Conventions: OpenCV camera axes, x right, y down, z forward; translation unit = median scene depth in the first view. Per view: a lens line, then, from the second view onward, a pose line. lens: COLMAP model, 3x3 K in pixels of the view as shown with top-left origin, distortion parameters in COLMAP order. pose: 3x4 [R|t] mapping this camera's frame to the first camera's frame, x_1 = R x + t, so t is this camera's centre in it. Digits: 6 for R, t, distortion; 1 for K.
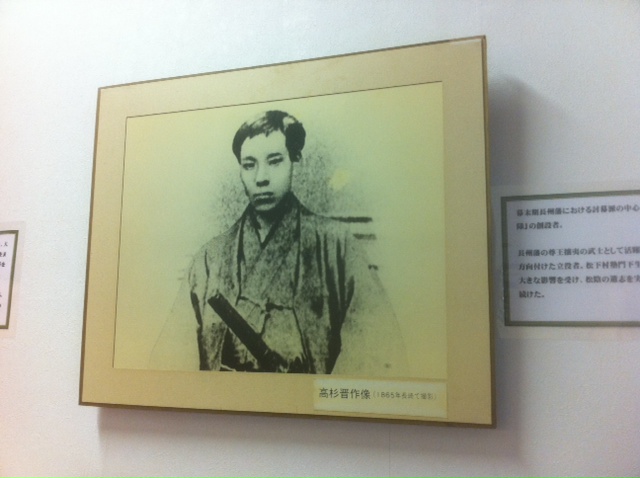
lens RADIAL K [[589.0, 0, 320.0], [0, 589.0, 239.0], [0, 0, 1]] dist [0.108955, -0.289035]
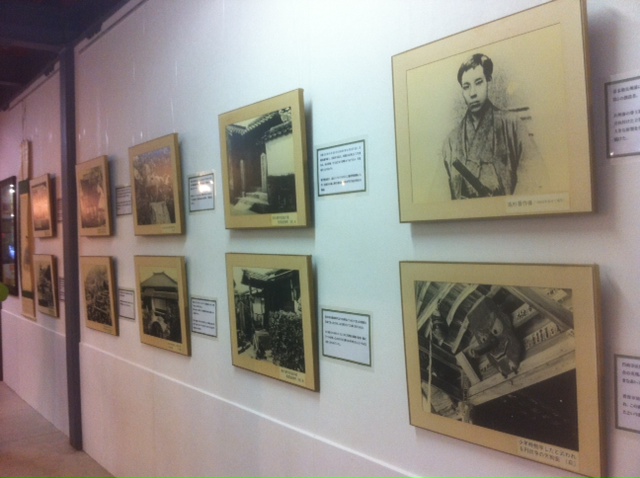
lens RADIAL K [[589.0, 0, 320.0], [0, 589.0, 239.0], [0, 0, 1]] dist [0.108955, -0.289035]
pose [[0.826851, -0.035371, -0.561307, 0.540648], [0.138407, 0.980125, 0.142122, 0.011423], [0.545124, -0.195202, 0.815313, -0.867607]]
